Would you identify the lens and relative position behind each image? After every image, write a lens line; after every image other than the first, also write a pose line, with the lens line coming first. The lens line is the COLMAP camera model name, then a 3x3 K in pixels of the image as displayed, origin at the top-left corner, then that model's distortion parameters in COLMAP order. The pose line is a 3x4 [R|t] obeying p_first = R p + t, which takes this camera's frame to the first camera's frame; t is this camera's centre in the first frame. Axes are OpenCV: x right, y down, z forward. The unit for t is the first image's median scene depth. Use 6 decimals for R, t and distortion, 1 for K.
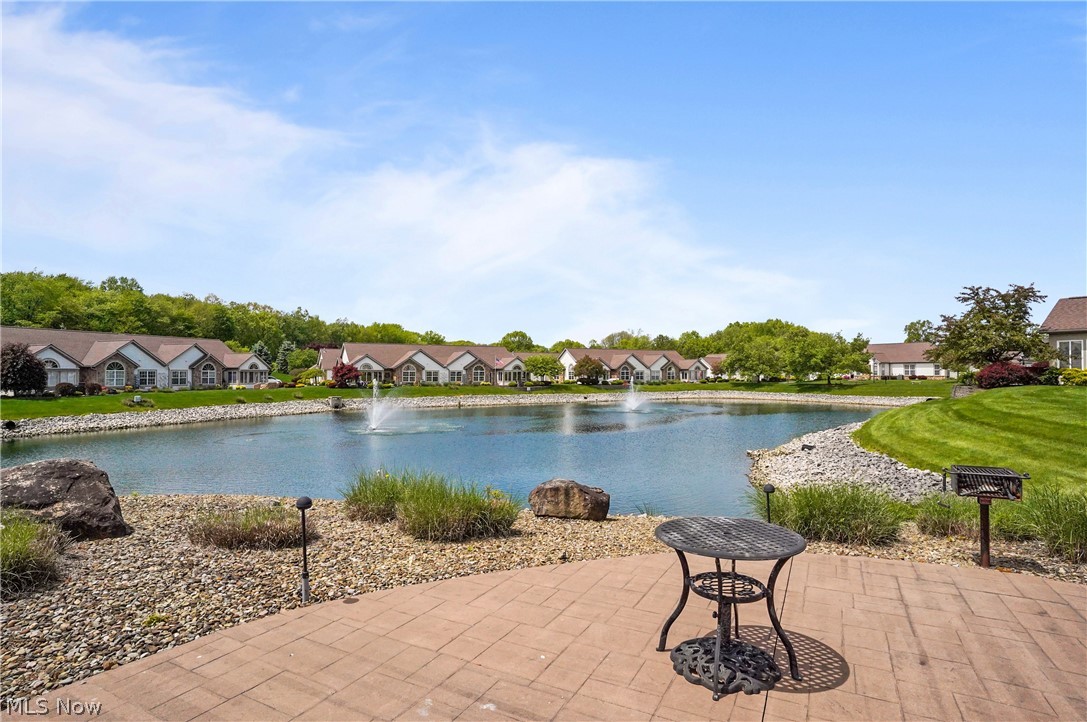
lens RADIAL K [[577.7, 0, 540.0], [0, 577.7, 359.5], [0, 0, 1]] dist [-0.069973, 0.044219]
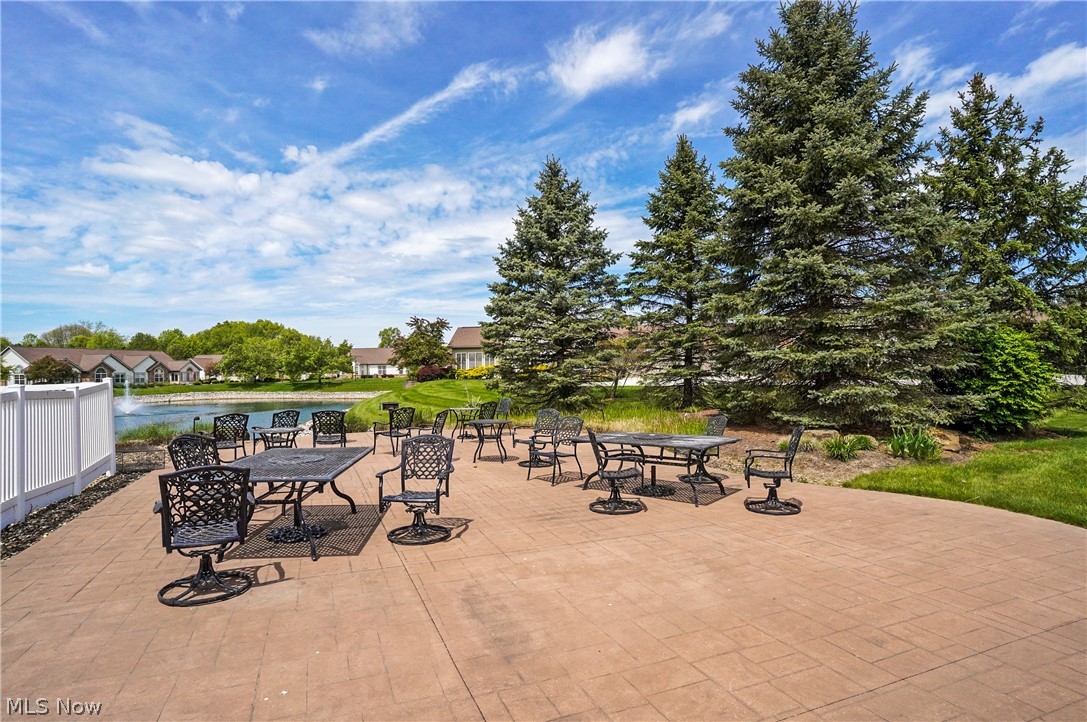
lens RADIAL K [[577.7, 0, 540.0], [0, 577.7, 359.5], [0, 0, 1]] dist [-0.069973, 0.044219]
pose [[0.663867, 0.005396, 0.747831, -0.054917], [-0.005032, 0.999984, -0.002749, -0.002557], [-0.747834, -0.001938, 0.663883, -0.089717]]
